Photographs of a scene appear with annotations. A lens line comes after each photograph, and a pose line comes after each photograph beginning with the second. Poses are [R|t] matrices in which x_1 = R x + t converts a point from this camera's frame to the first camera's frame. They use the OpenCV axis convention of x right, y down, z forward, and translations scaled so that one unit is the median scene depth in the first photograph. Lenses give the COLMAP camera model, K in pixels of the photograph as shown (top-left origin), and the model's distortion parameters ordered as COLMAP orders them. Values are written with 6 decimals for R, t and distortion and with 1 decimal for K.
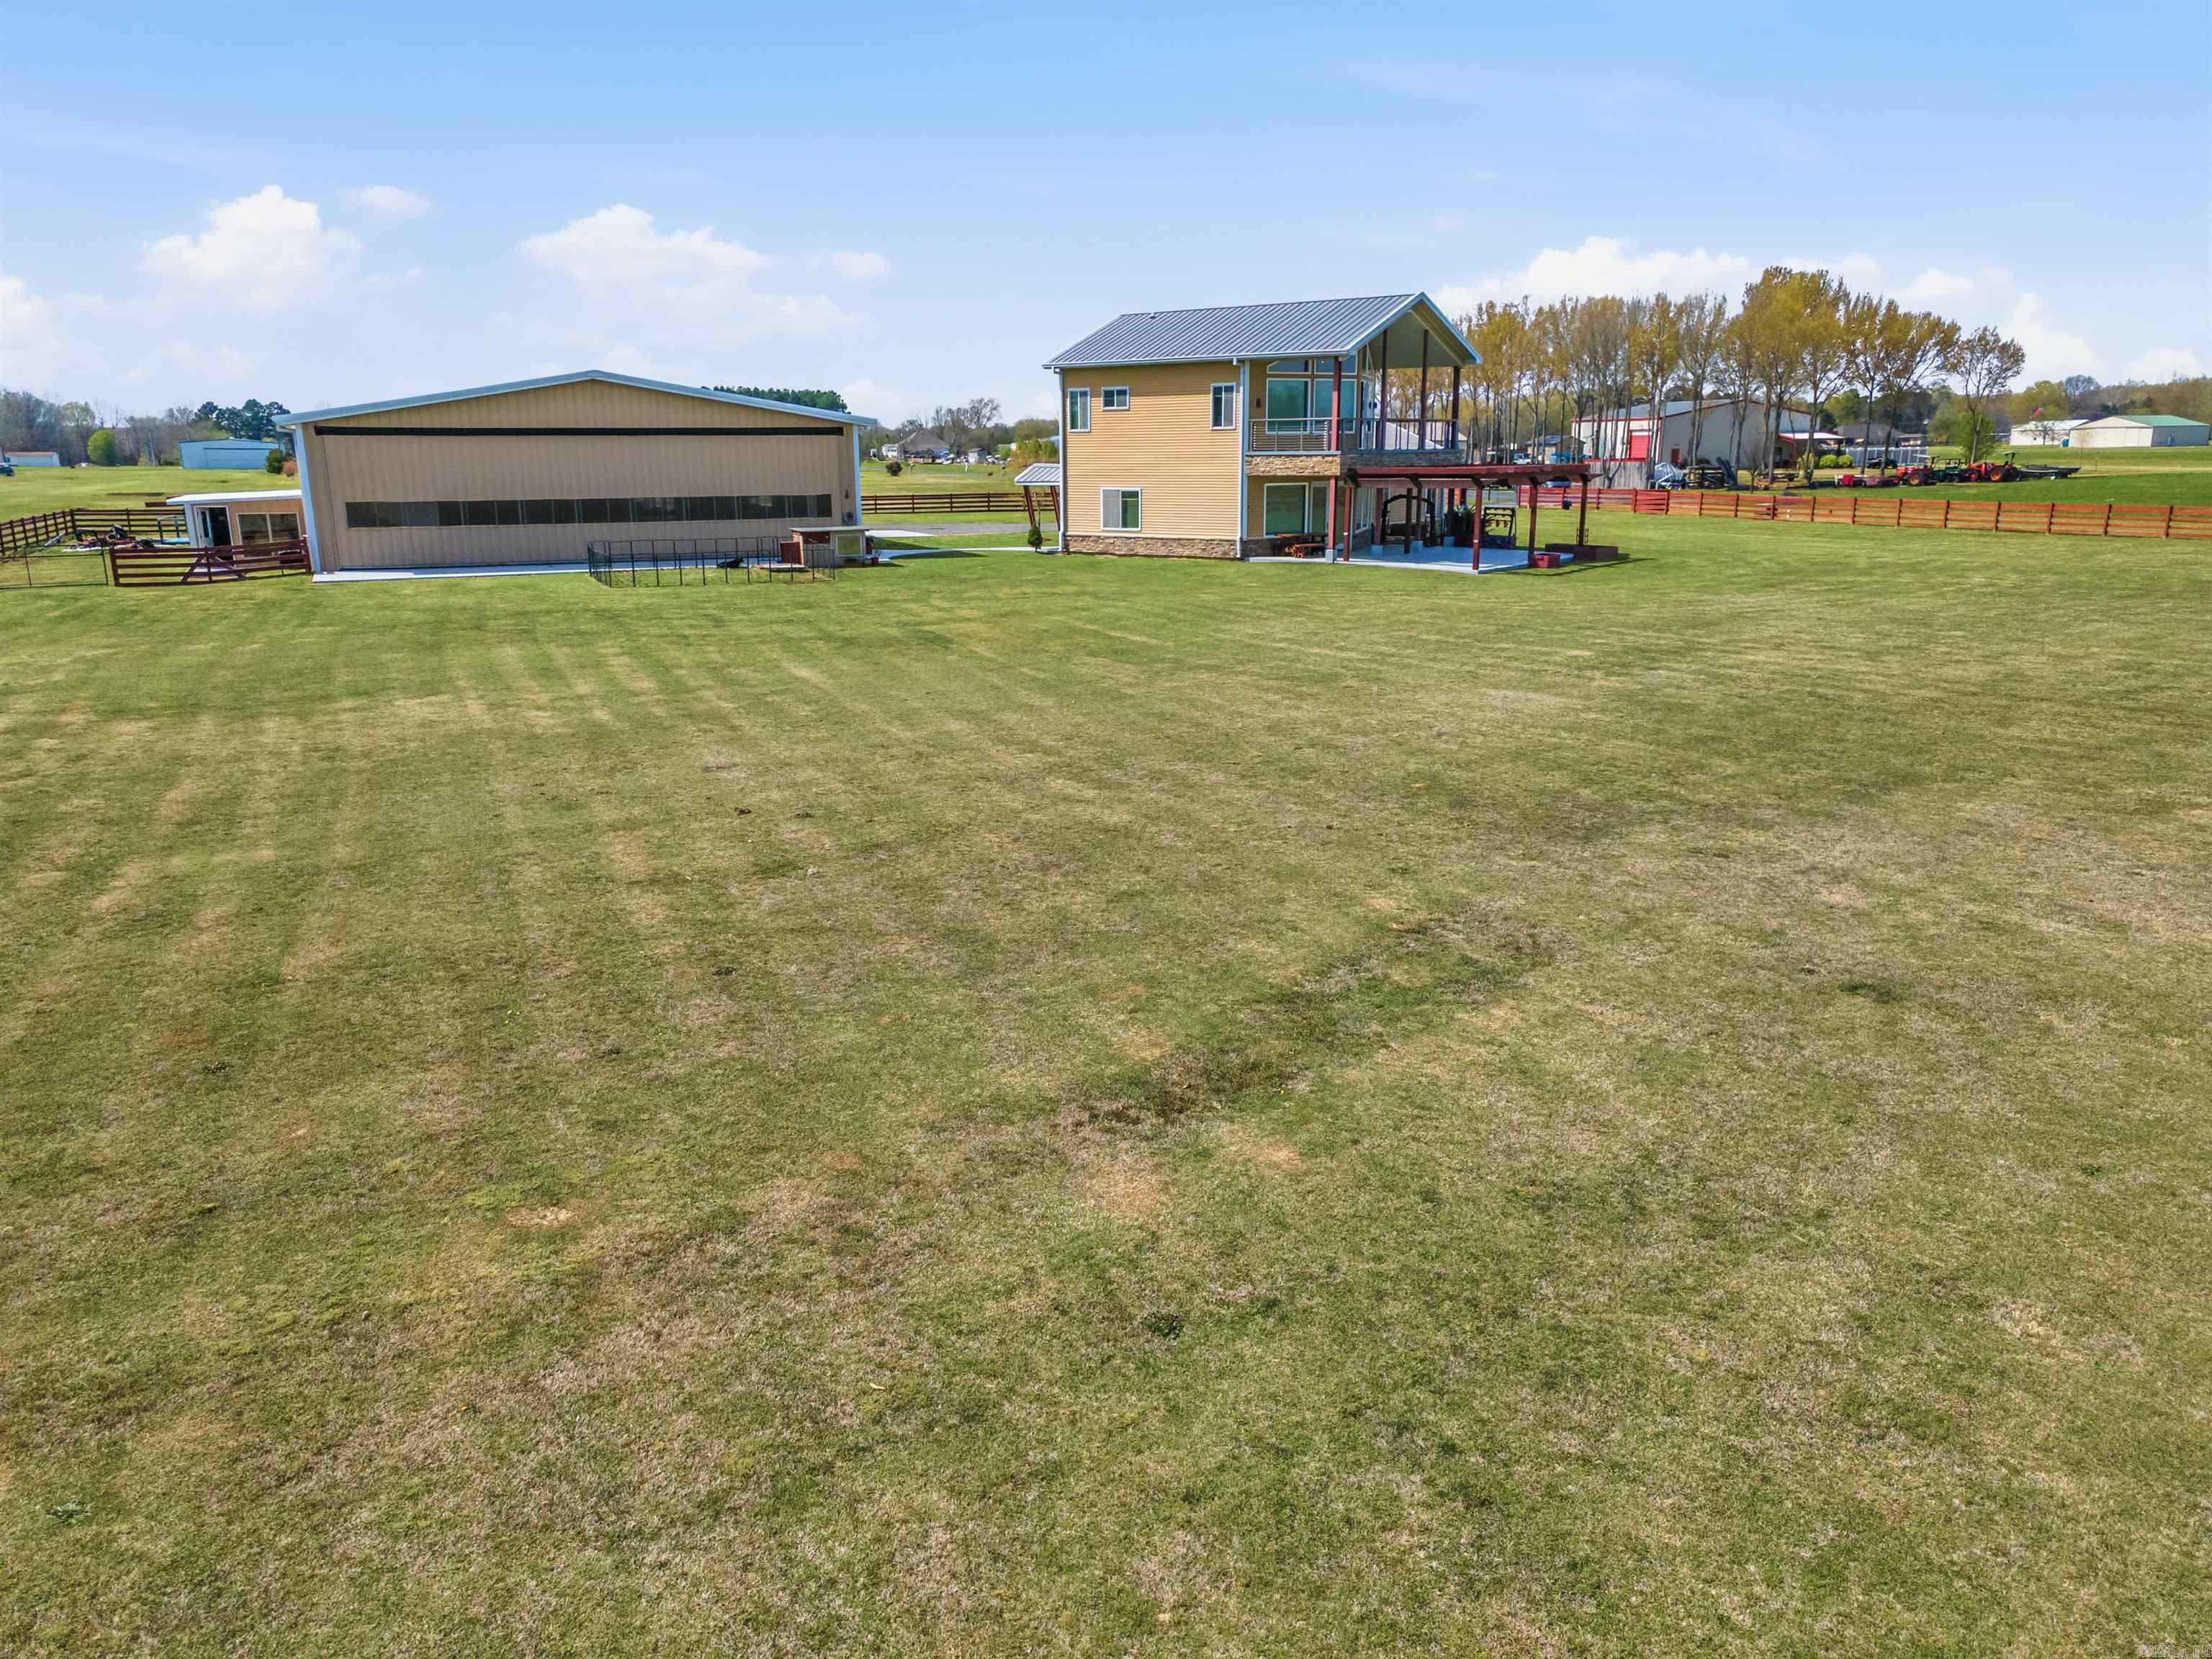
lens RADIAL K [[1604.1, 0, 1085.1], [0, 1604.1, 843.7], [0, 0, 1]] dist [0.033094, 0.009151]
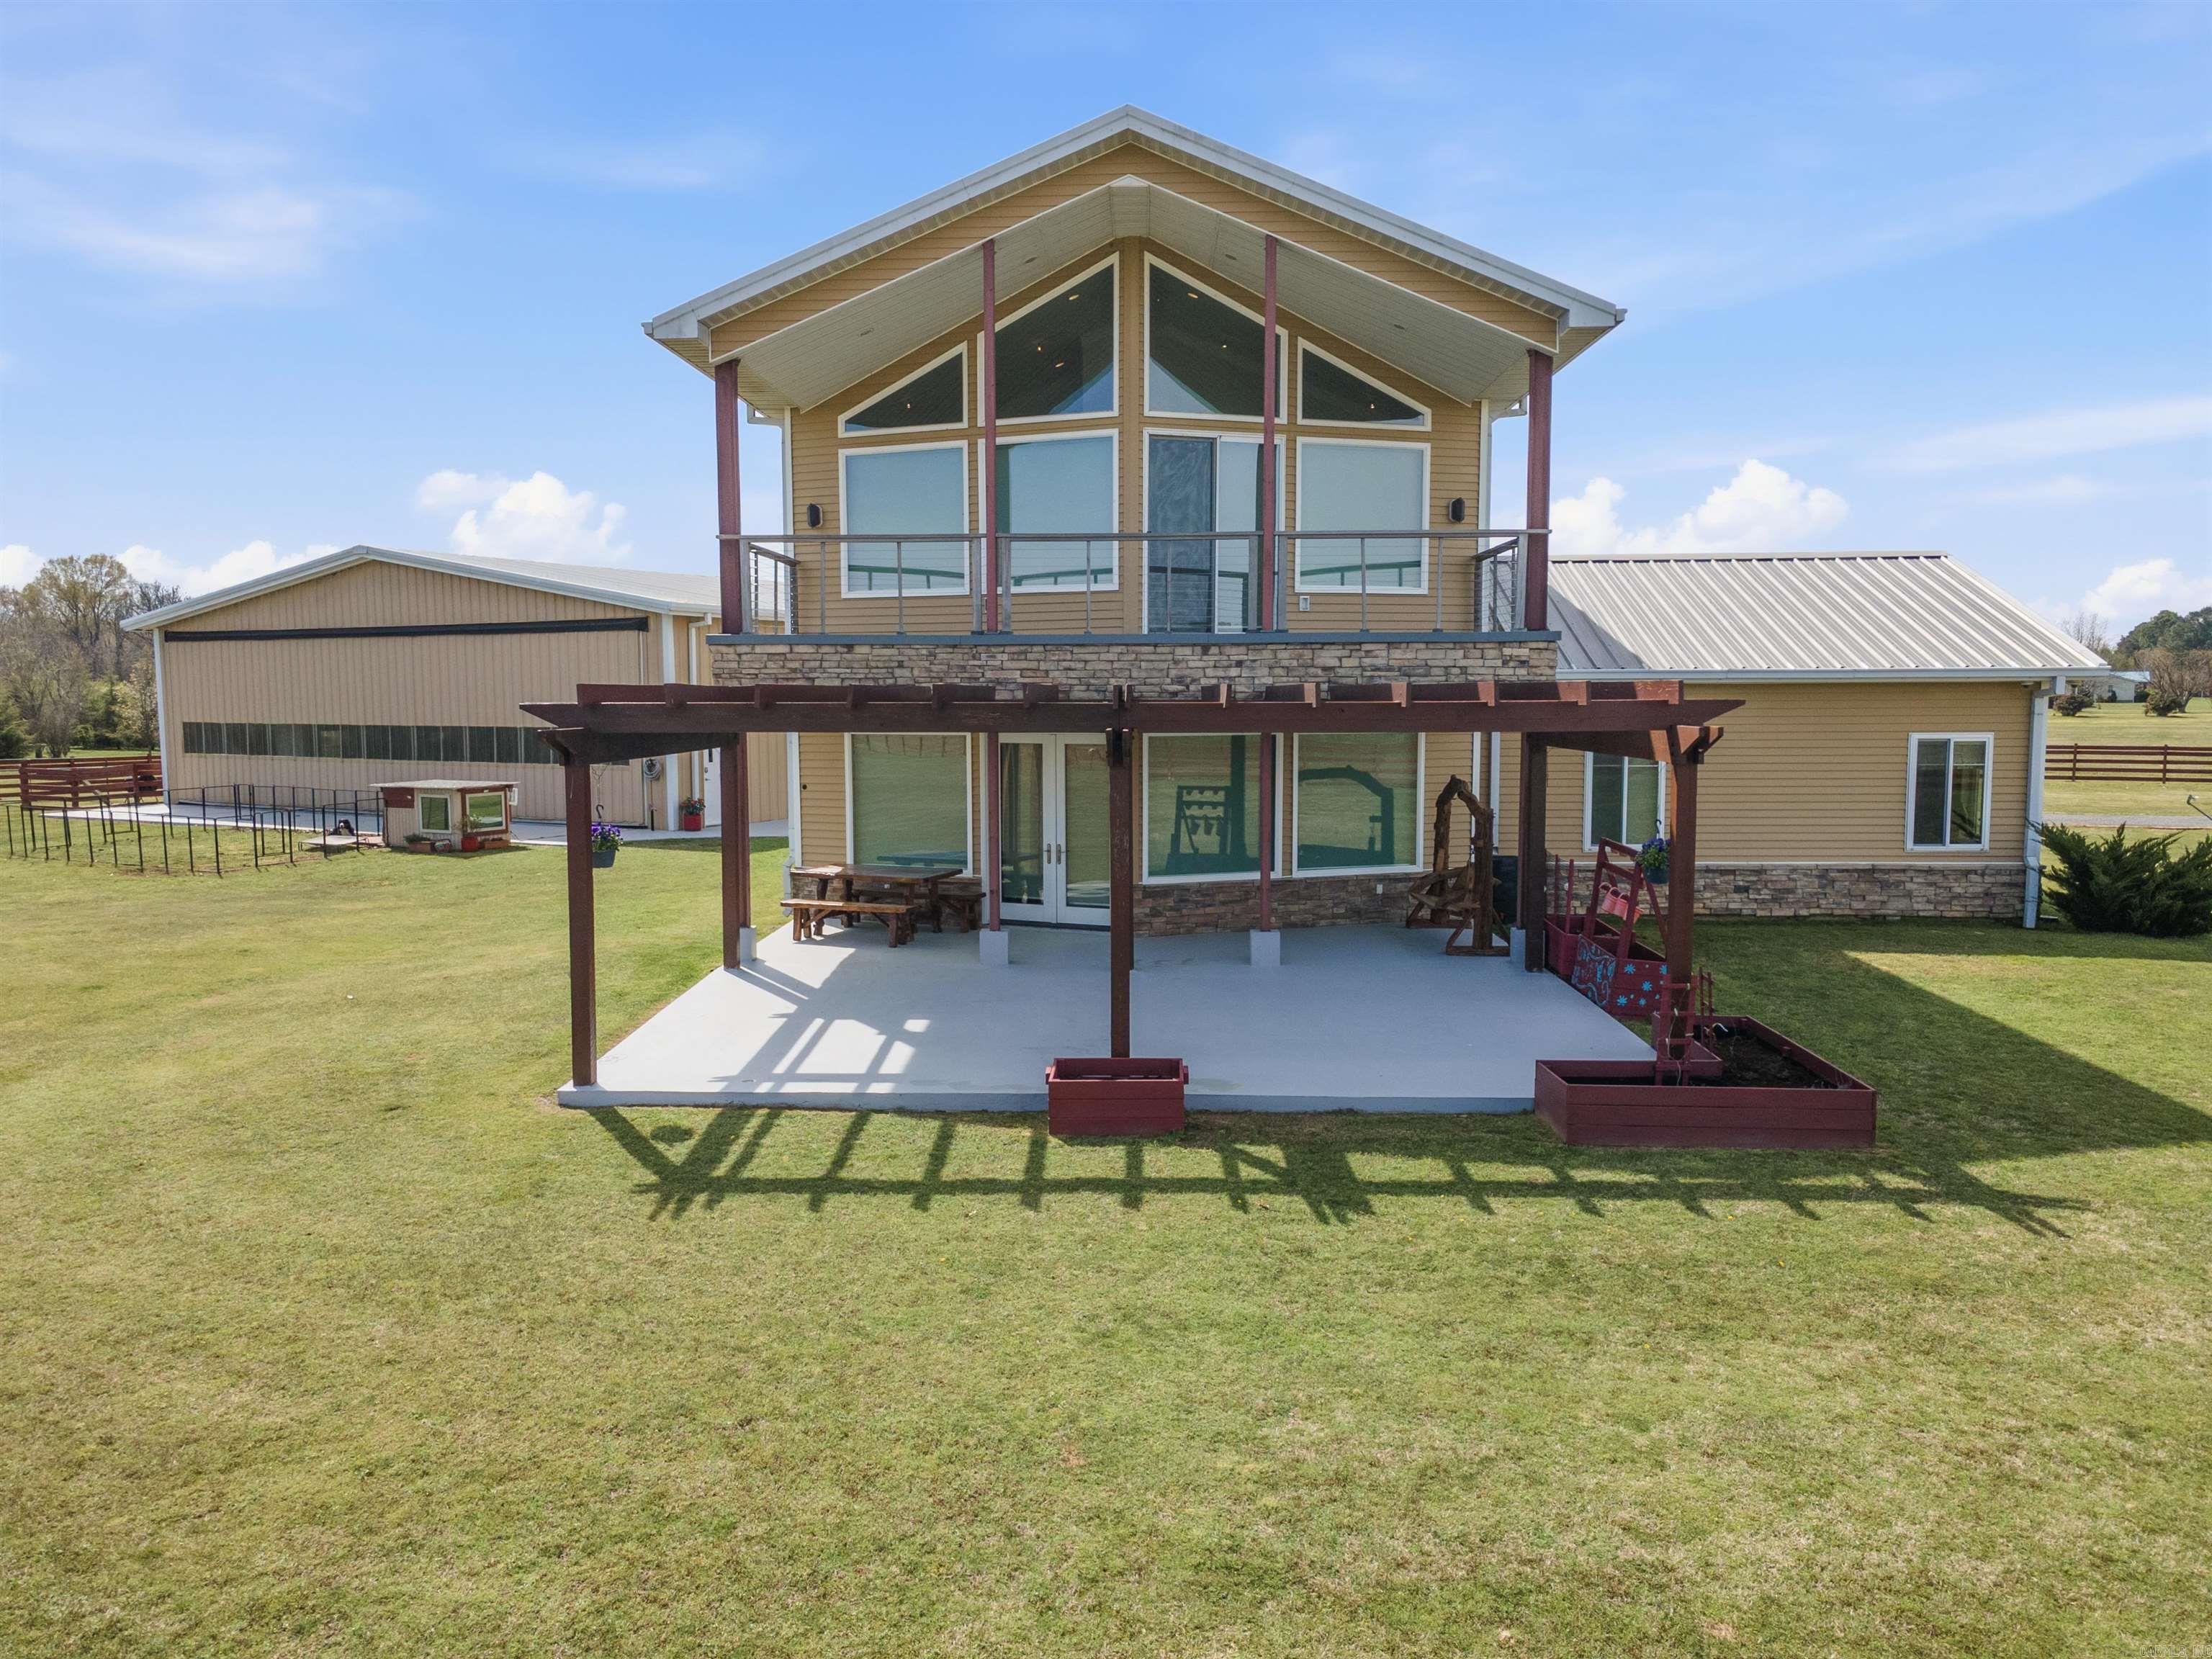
lens RADIAL K [[1604.1, 0, 1085.1], [0, 1604.1, 843.7], [0, 0, 1]] dist [0.033094, 0.009151]
pose [[0.600050, 0.082090, -0.795739, 0.707169], [-0.207870, 0.976552, -0.056007, -0.301098], [0.772483, 0.199017, 0.603044, 1.314481]]
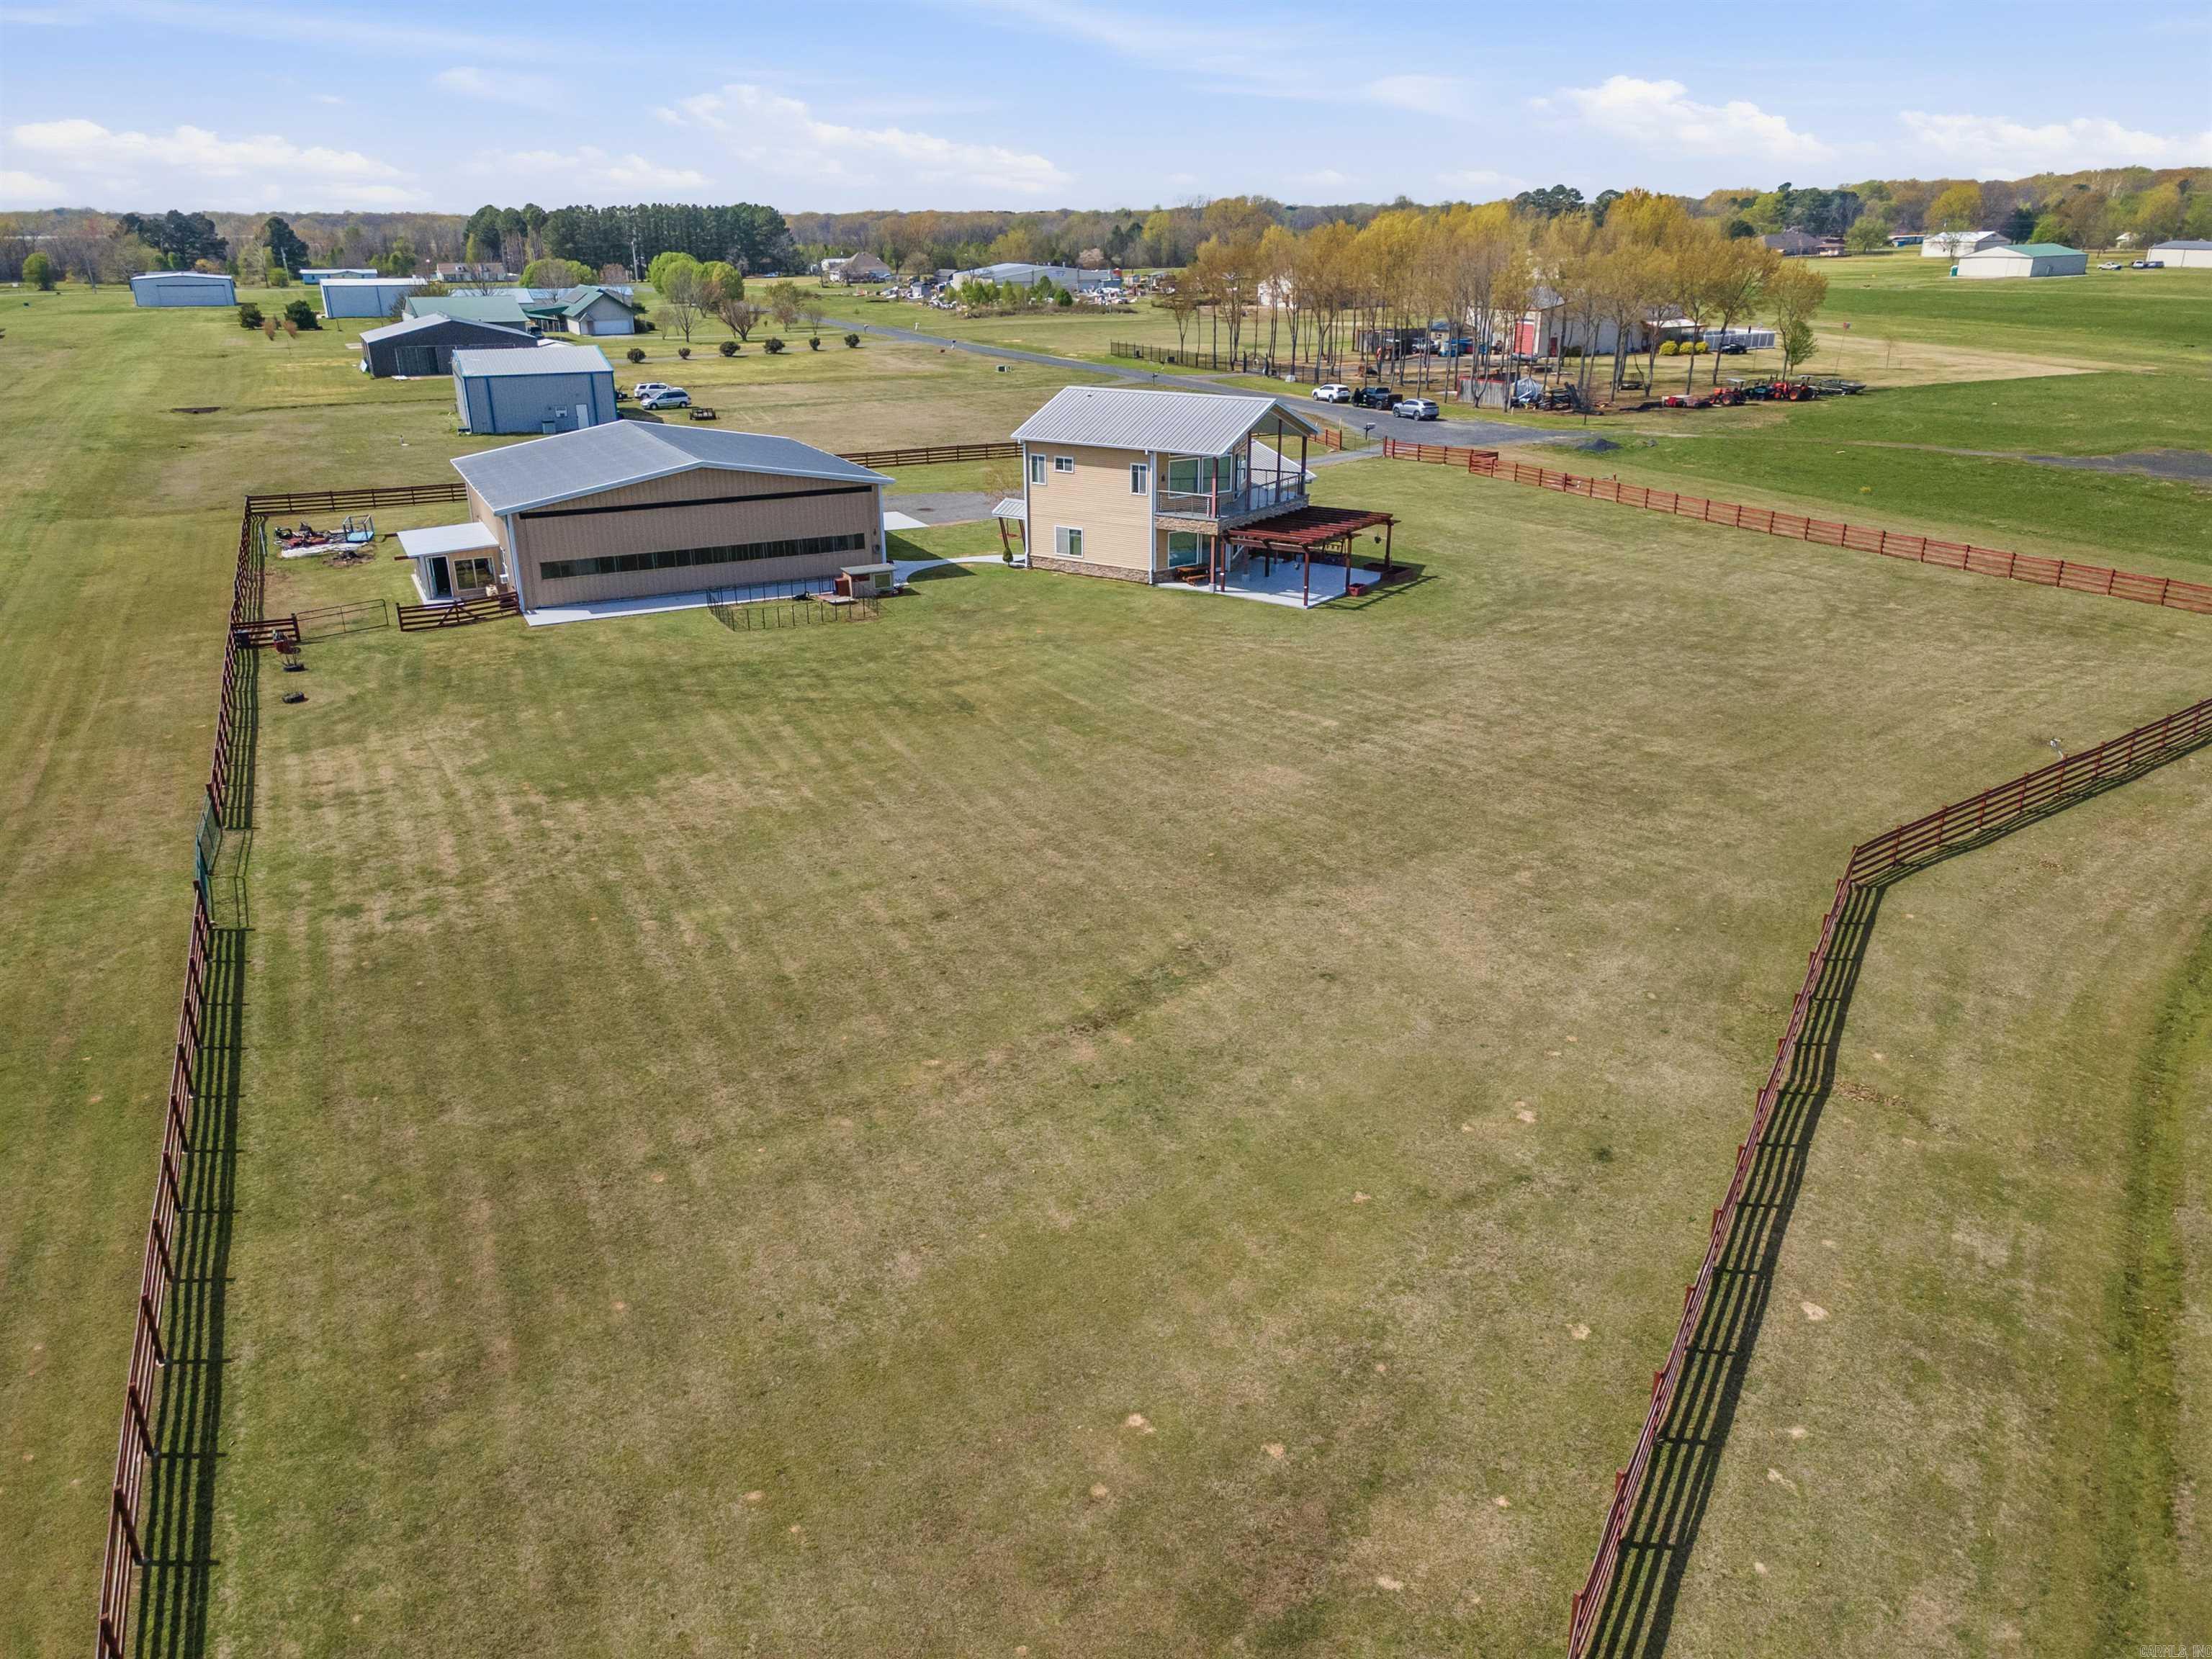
lens RADIAL K [[1600.5, 0, 1087.7], [0, 1600.5, 827.3], [0, 0, 1]] dist [0.028069, 0.043328]
pose [[0.999245, -0.015917, 0.035438, -0.026324], [0.011657, 0.993026, 0.117315, -0.208598], [-0.037058, -0.116813, 0.992462, -0.741820]]
